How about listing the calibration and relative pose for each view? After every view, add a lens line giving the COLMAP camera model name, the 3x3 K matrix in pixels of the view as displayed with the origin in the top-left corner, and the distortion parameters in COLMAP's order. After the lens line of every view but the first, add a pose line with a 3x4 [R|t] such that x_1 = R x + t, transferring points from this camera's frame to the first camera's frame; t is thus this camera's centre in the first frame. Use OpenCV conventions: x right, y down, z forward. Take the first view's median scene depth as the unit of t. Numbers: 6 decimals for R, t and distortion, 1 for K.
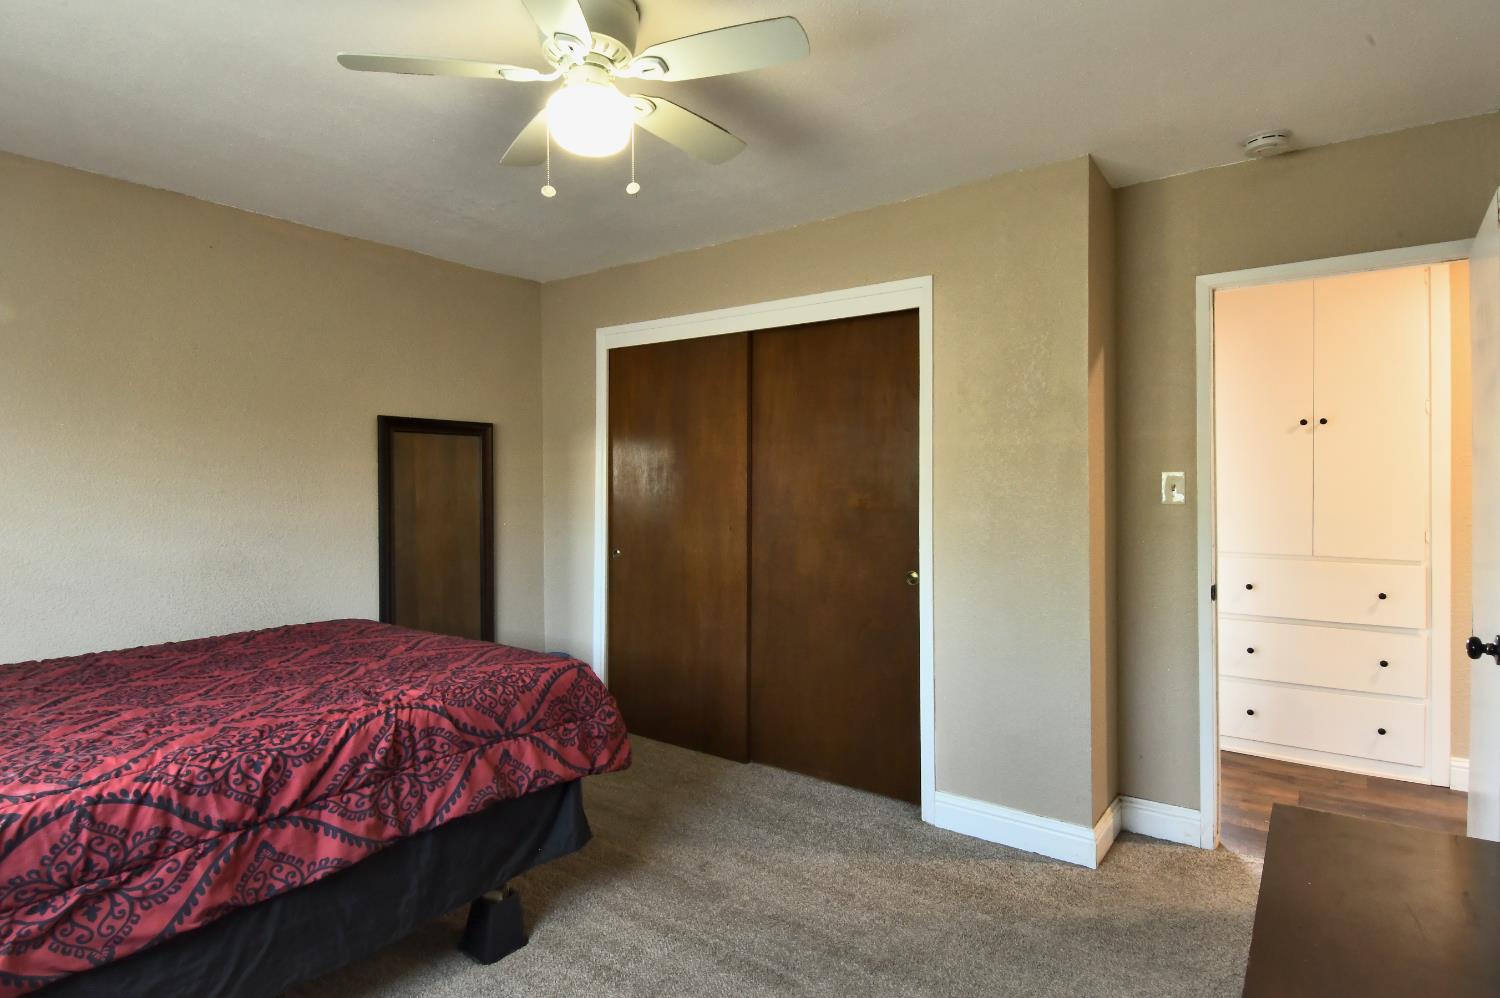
lens RADIAL K [[777.6, 0, 770.4], [0, 777.6, 487.2], [0, 0, 1]] dist [0.031887, -0.038185]
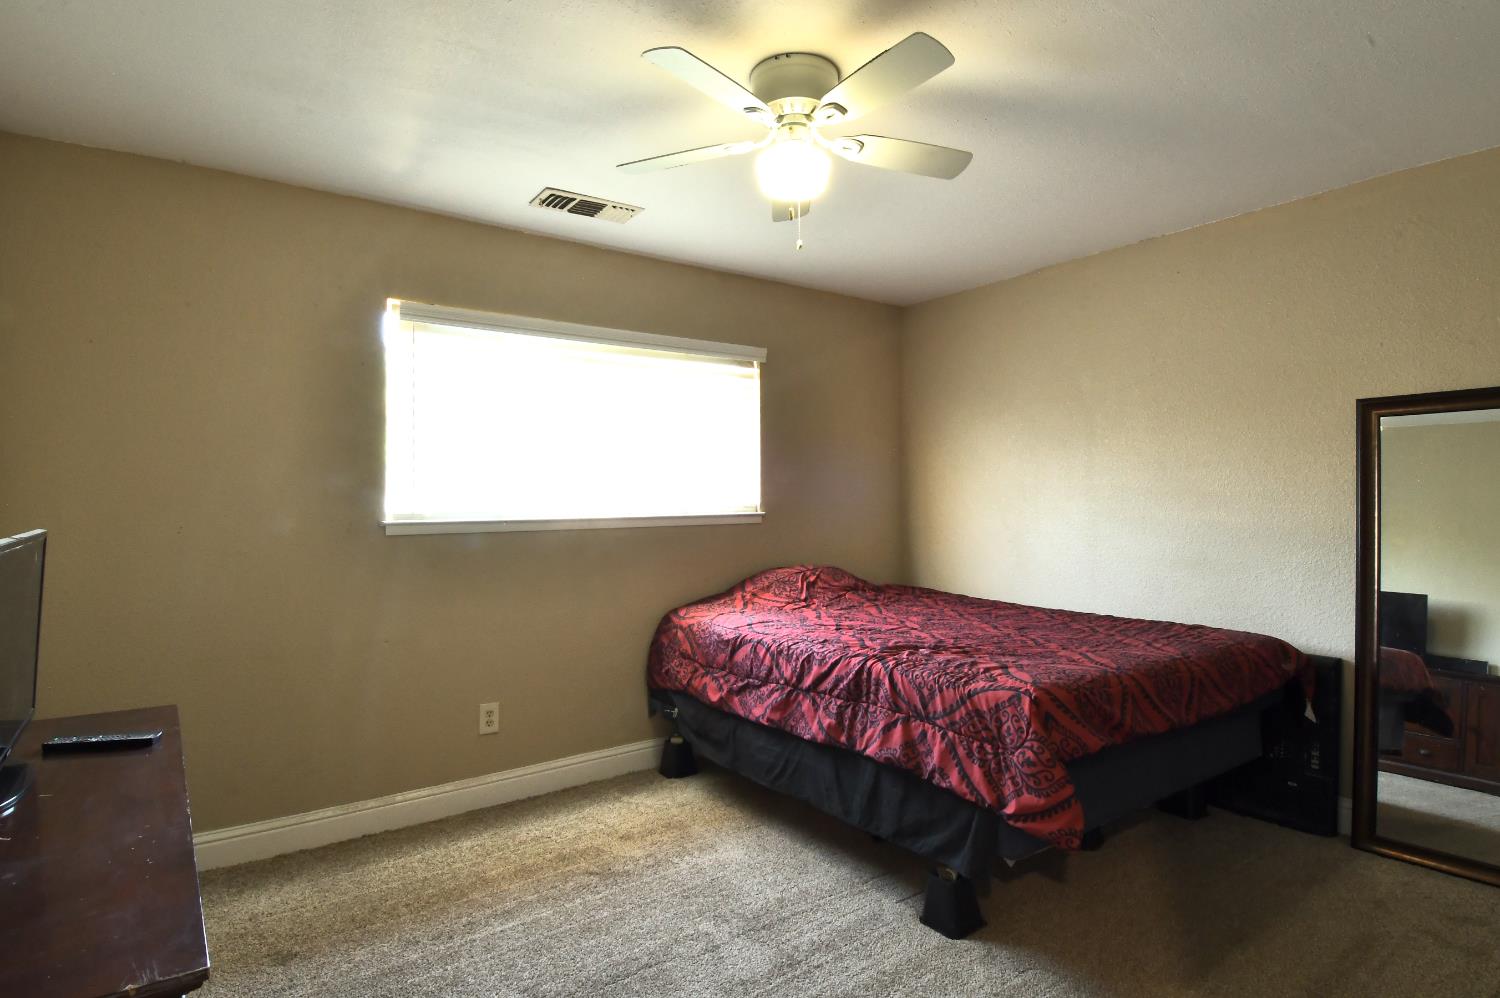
lens RADIAL K [[777.6, 0, 770.4], [0, 777.6, 487.2], [0, 0, 1]] dist [0.031887, -0.038185]
pose [[-0.286698, -0.009251, -0.957976, 0.921000], [0.003600, 0.999936, -0.010734, 0.012650], [0.958014, -0.006526, -0.286646, 1.346631]]
